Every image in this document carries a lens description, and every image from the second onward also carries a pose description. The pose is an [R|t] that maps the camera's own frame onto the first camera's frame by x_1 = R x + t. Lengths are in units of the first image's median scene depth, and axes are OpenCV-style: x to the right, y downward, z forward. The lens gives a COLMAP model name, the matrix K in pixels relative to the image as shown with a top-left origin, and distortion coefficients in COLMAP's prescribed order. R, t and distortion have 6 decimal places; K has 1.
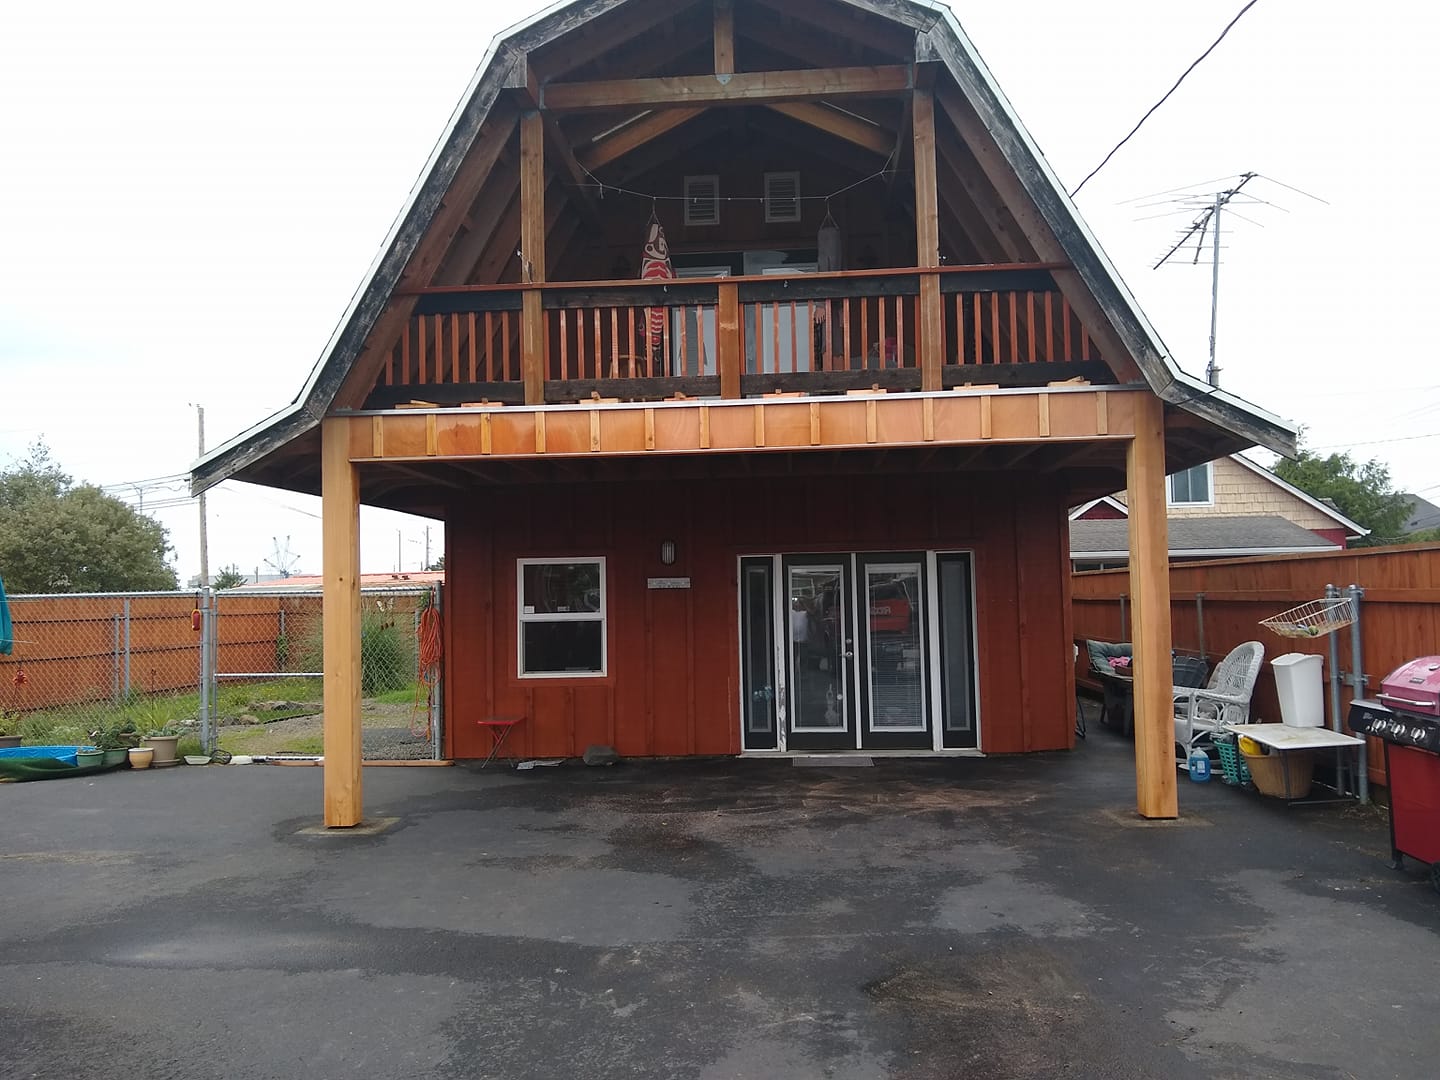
lens RADIAL K [[1170.2, 0, 722.1], [0, 1170.2, 546.5], [0, 0, 1]] dist [-0.001608, 0.154116]
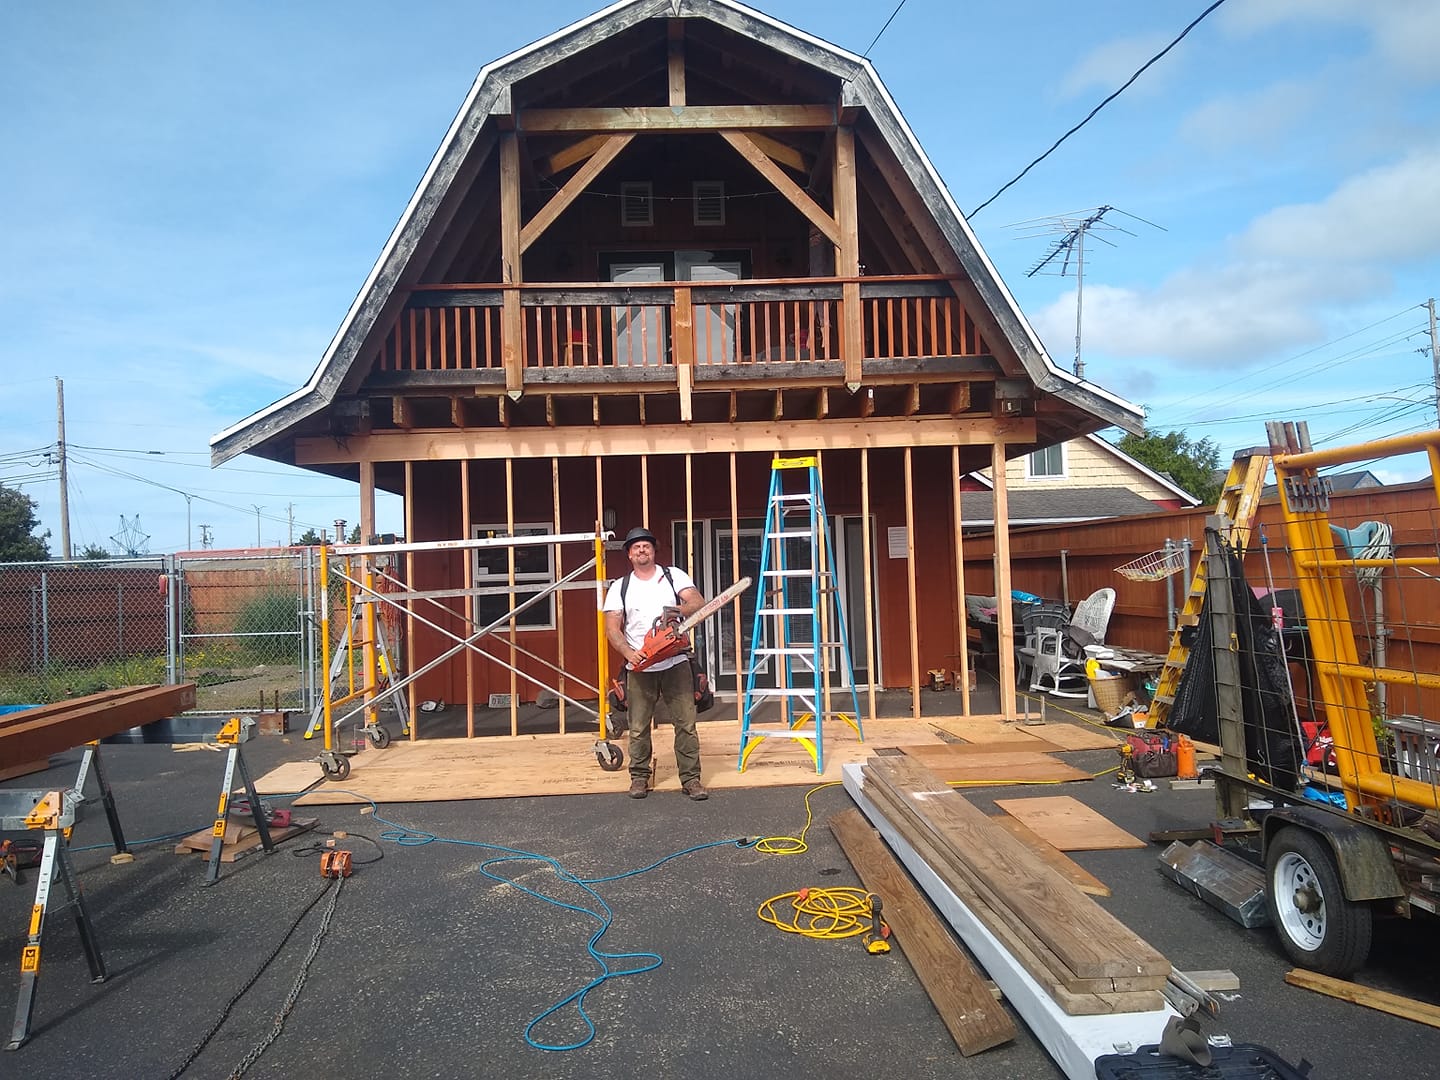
lens RADIAL K [[1159.6, 0, 720.0], [0, 1159.6, 540.0], [0, 0, 1]] dist [0.085454, -0.001669]
pose [[0.993901, -0.008336, 0.109957, -0.089037], [0.006727, 0.999865, 0.014992, 0.013046], [-0.110067, -0.014161, 0.993823, -0.174467]]
